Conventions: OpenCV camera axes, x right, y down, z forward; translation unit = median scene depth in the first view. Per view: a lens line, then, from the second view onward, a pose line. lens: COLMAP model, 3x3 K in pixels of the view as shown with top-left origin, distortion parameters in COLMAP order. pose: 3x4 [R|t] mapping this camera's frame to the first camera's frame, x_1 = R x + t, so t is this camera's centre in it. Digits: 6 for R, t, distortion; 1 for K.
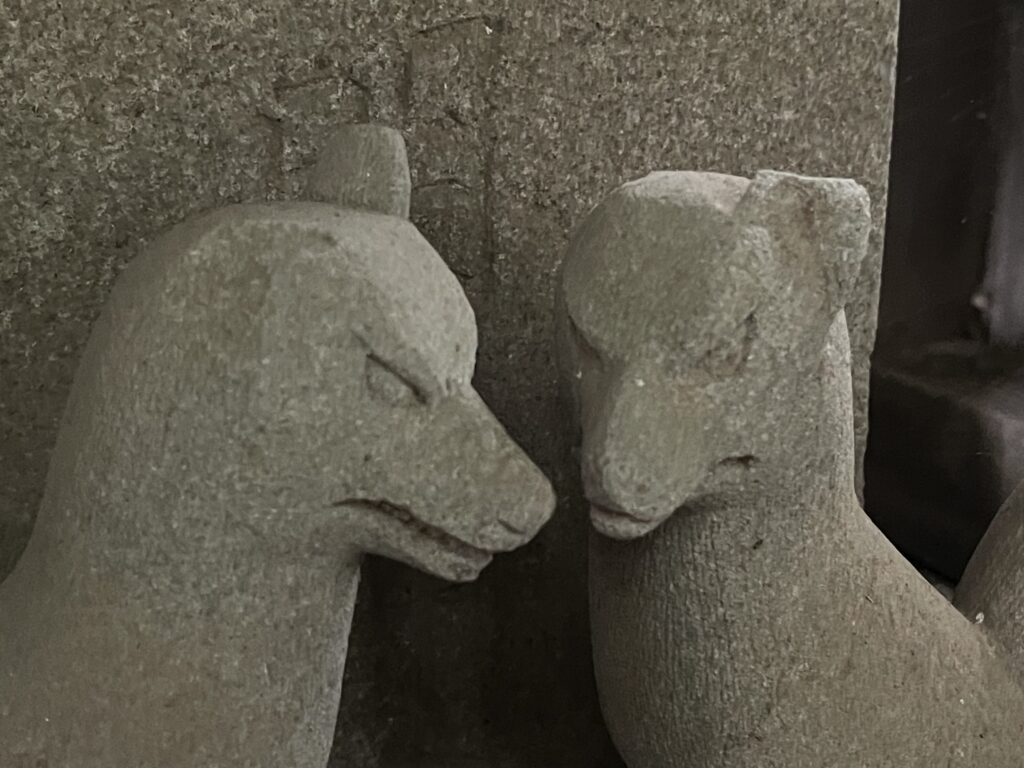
lens RADIAL K [[1888.9, 0, 512.0], [0, 1888.9, 384.0], [0, 0, 1]] dist [0.042302, -0.019482]
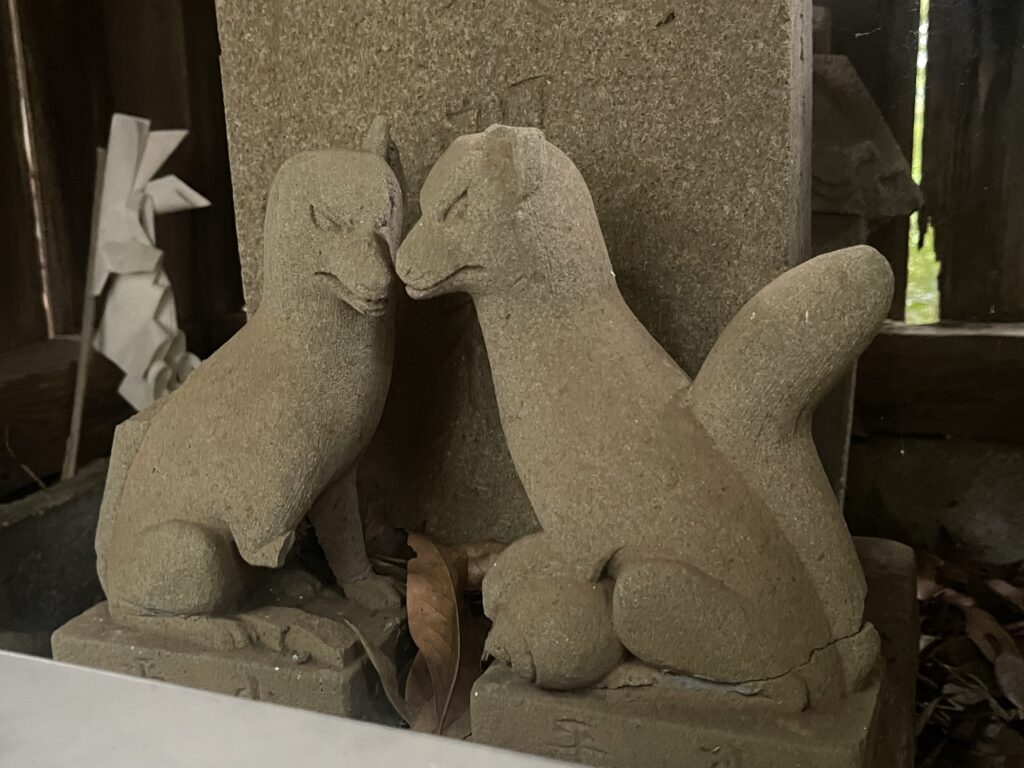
lens RADIAL K [[1111.0, 0, 512.0], [0, 1111.0, 384.0], [0, 0, 1]] dist [0.008447, -0.040426]
pose [[0.739845, 0.097448, -0.665683, 0.764540], [-0.106613, 0.993934, 0.027009, 0.102601], [0.664276, 0.050988, 0.745746, 0.105367]]
